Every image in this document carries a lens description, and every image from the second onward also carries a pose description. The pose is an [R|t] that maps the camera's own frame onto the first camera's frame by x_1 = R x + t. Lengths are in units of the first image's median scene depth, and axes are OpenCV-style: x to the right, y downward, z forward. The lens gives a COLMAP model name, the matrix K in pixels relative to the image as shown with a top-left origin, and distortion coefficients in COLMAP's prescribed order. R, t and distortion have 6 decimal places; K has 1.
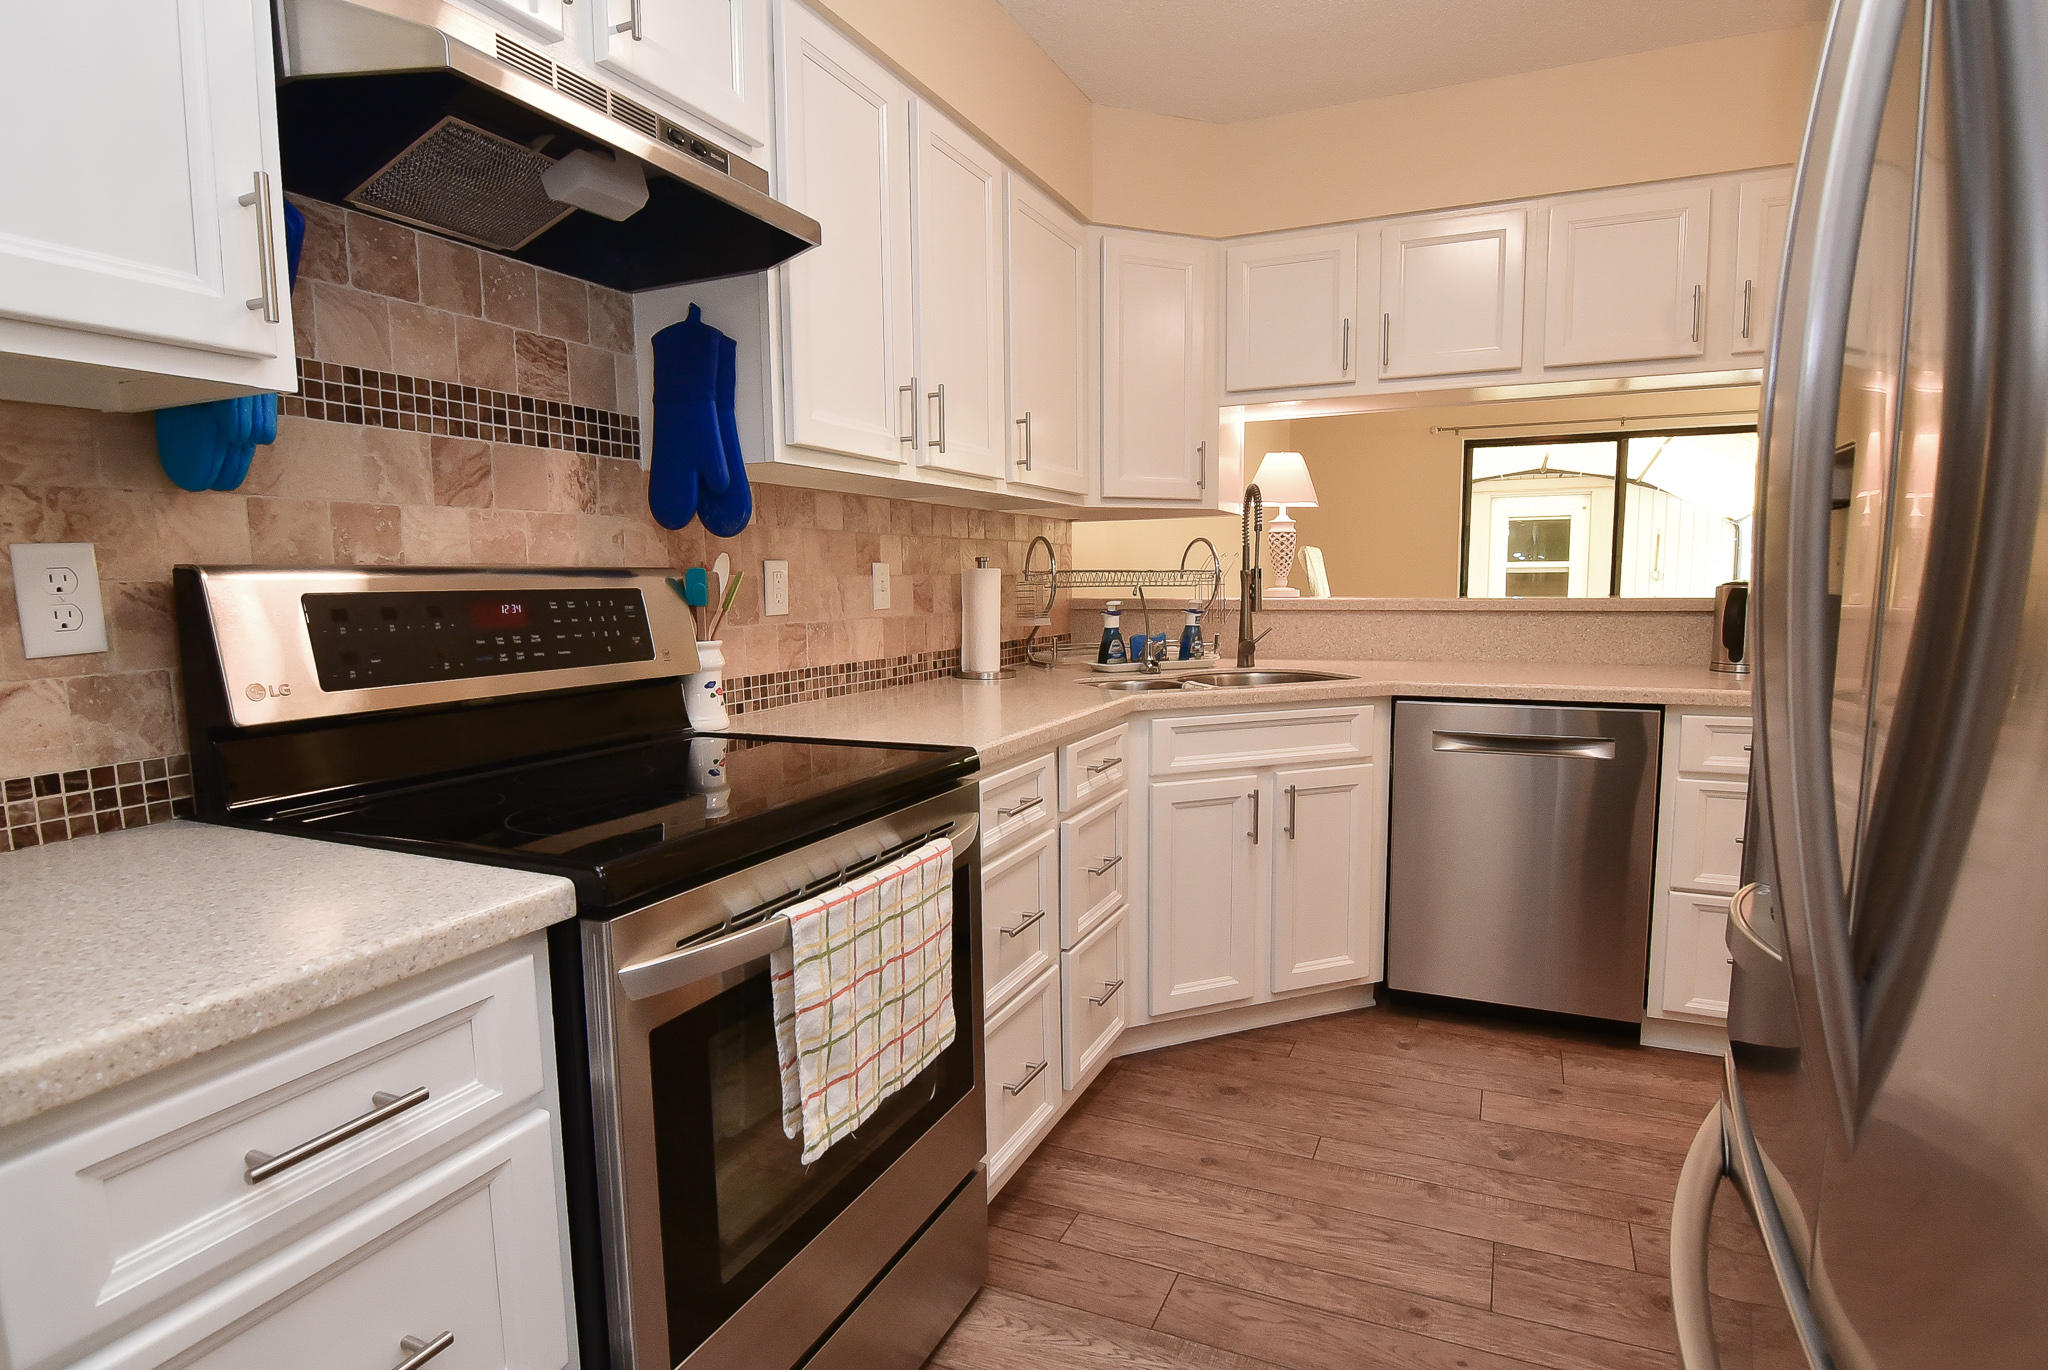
lens RADIAL K [[992.0, 0, 1042.0], [0, 992.0, 688.5], [0, 0, 1]] dist [-0.008667, -0.001869]
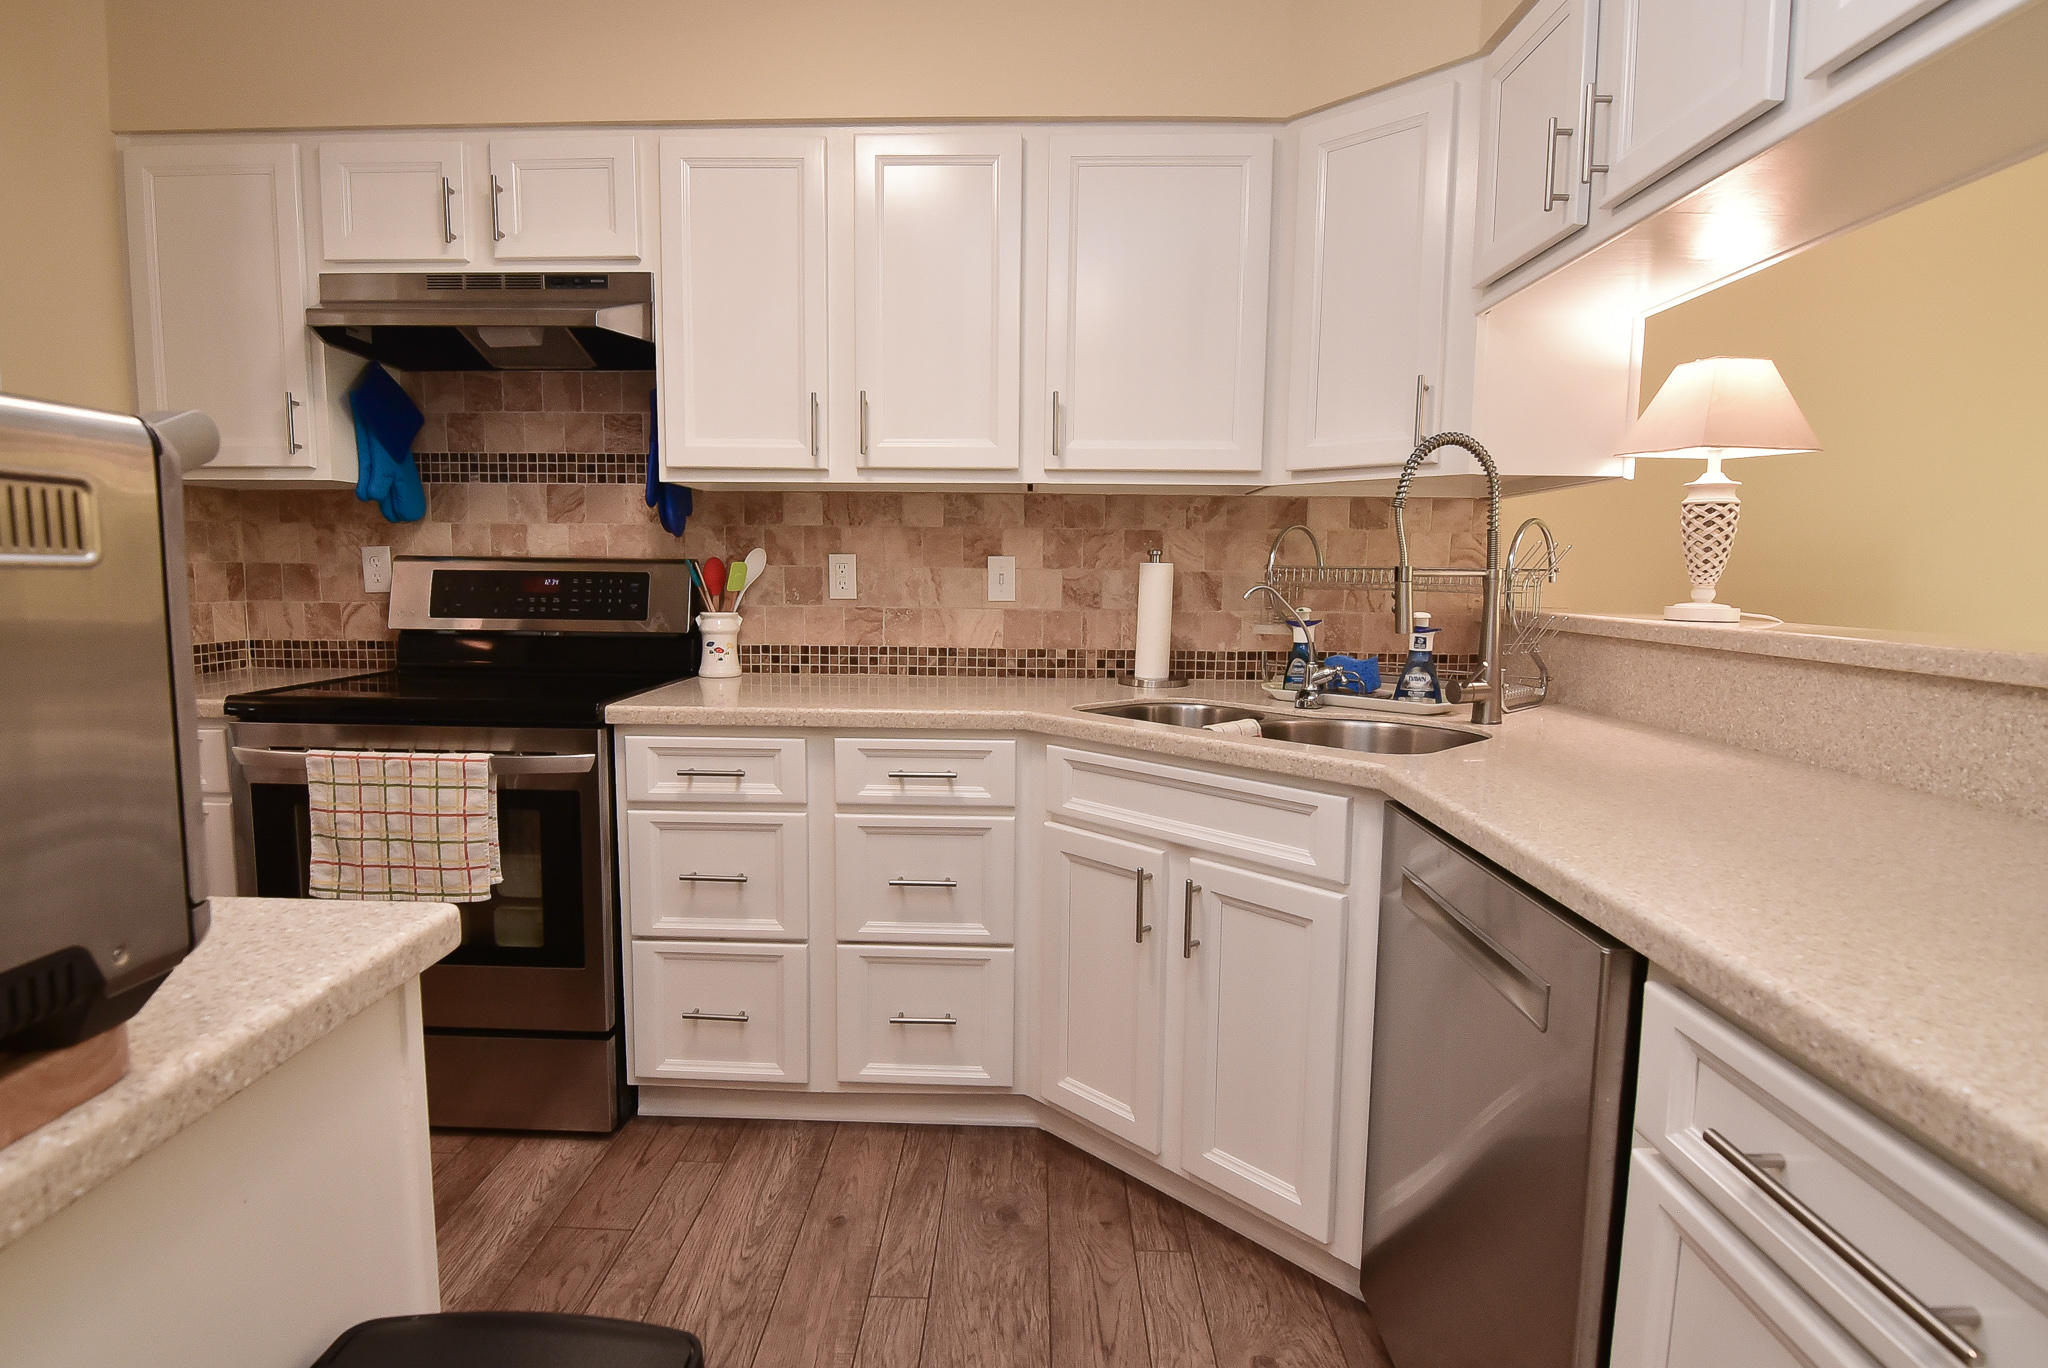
lens RADIAL K [[992.0, 0, 1033.8], [0, 992.0, 676.4], [0, 0, 1]] dist [-0.008667, -0.001869]
pose [[0.430776, 0.111571, -0.895536, 1.020901], [-0.116290, 0.990918, 0.067515, -0.097384], [0.894935, 0.075058, 0.439838, 0.744802]]
